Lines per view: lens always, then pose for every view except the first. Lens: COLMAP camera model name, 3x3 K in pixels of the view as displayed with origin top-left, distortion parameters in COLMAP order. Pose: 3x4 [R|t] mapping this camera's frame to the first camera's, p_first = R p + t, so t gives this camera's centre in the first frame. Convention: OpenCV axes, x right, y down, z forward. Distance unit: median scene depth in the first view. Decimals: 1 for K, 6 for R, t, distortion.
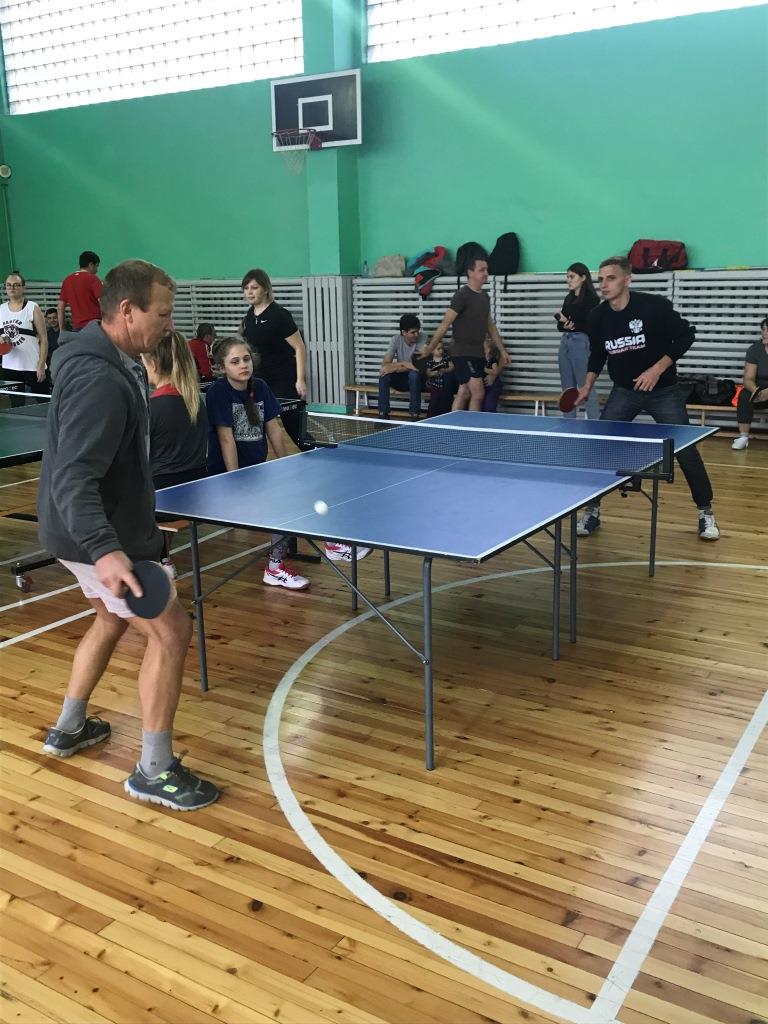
lens RADIAL K [[984.7, 0, 388.5], [0, 984.7, 515.5], [0, 0, 1]] dist [0.039699, 0.000000]
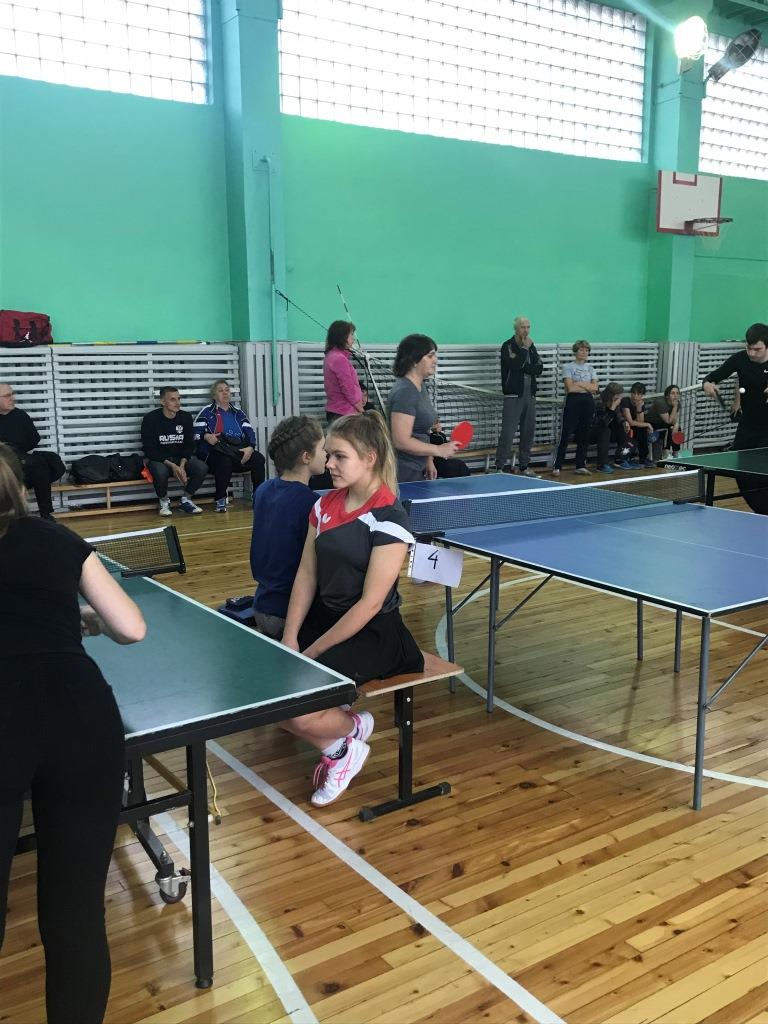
lens RADIAL K [[984.7, 0, 380.3], [0, 984.7, 509.3], [0, 0, 1]] dist [0.039699, 0.000000]
pose [[0.409667, -0.140806, 0.901303, -1.079421], [0.218278, 0.974445, 0.053019, -0.190956], [-0.885736, 0.175014, 0.429933, 0.860071]]
